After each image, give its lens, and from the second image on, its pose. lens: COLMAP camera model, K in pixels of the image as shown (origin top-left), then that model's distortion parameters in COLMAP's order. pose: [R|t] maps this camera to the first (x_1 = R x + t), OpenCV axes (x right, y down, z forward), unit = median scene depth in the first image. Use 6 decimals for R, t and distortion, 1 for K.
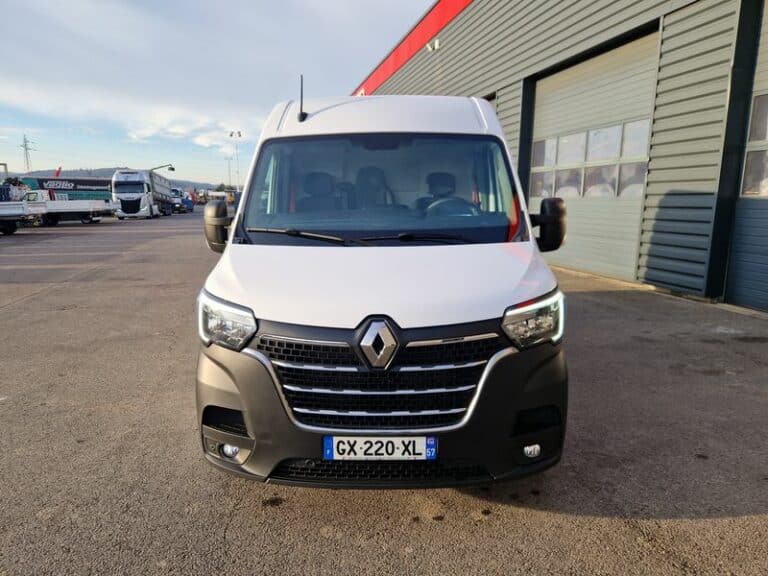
lens RADIAL K [[515.5, 0, 384.0], [0, 515.5, 288.0], [0, 0, 1]] dist [0.053934, -0.043465]
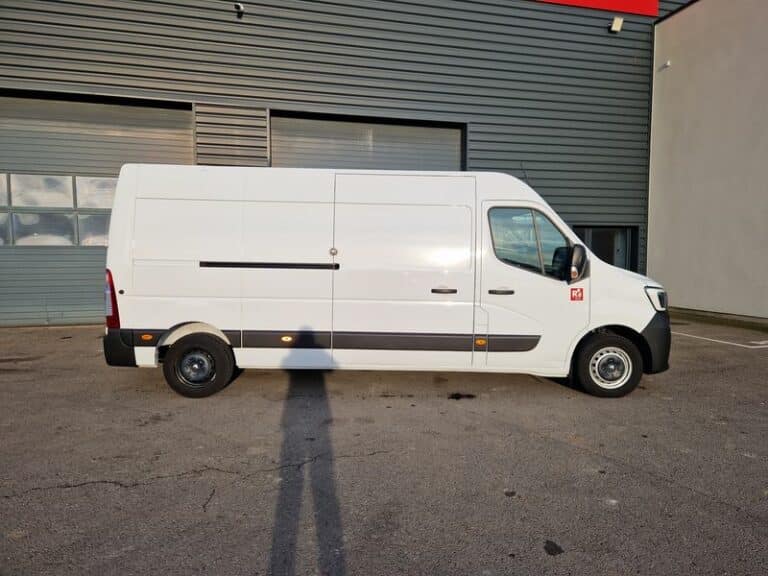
lens RADIAL K [[511.3, 0, 384.0], [0, 511.3, 288.0], [0, 0, 1]] dist [0.053638, -0.042809]
pose [[-0.019240, -0.072930, 0.997151, -1.477611], [0.176519, 0.981421, 0.075186, -0.206160], [-0.984109, 0.177463, -0.006009, 1.307086]]
